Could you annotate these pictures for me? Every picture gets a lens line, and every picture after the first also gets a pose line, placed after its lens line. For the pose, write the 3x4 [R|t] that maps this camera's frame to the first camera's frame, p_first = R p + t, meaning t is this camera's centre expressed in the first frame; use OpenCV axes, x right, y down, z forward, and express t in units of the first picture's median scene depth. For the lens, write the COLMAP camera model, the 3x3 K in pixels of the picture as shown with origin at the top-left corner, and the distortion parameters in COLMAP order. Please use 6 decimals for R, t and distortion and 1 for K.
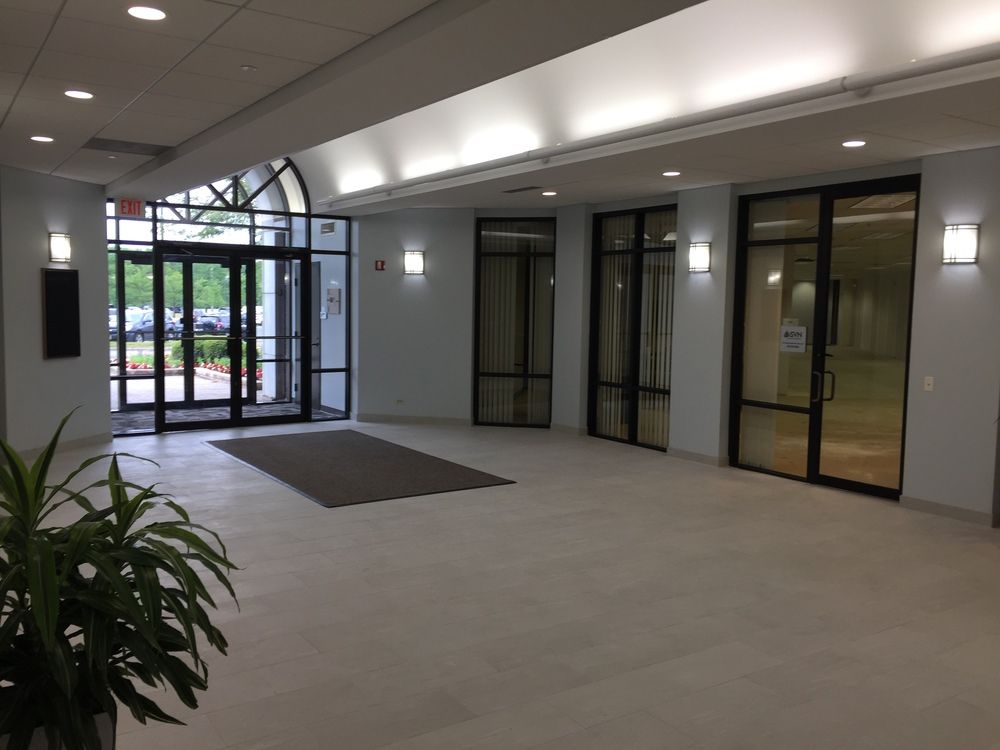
lens RADIAL K [[855.7, 0, 500.0], [0, 855.7, 375.0], [0, 0, 1]] dist [0.089869, -0.001678]
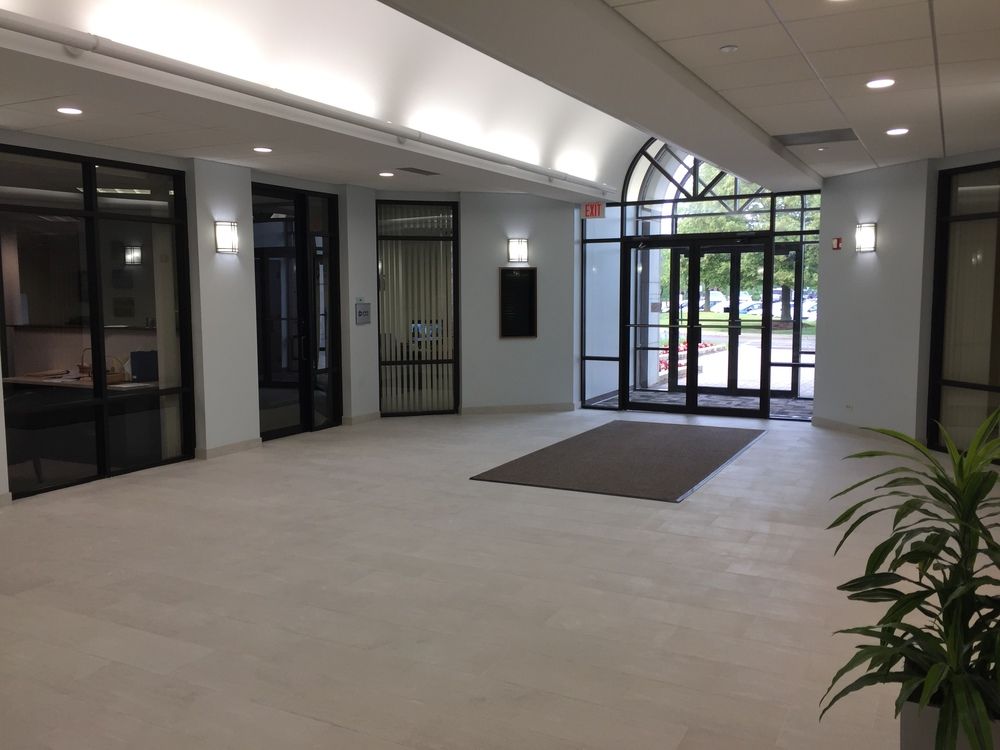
lens RADIAL K [[855.7, 0, 500.0], [0, 855.7, 375.0], [0, 0, 1]] dist [0.089869, -0.001678]
pose [[0.483781, 0.074078, -0.872048, 0.477579], [-0.065219, 0.996692, 0.048486, -0.020579], [0.872756, 0.033417, 0.487012, 0.319540]]
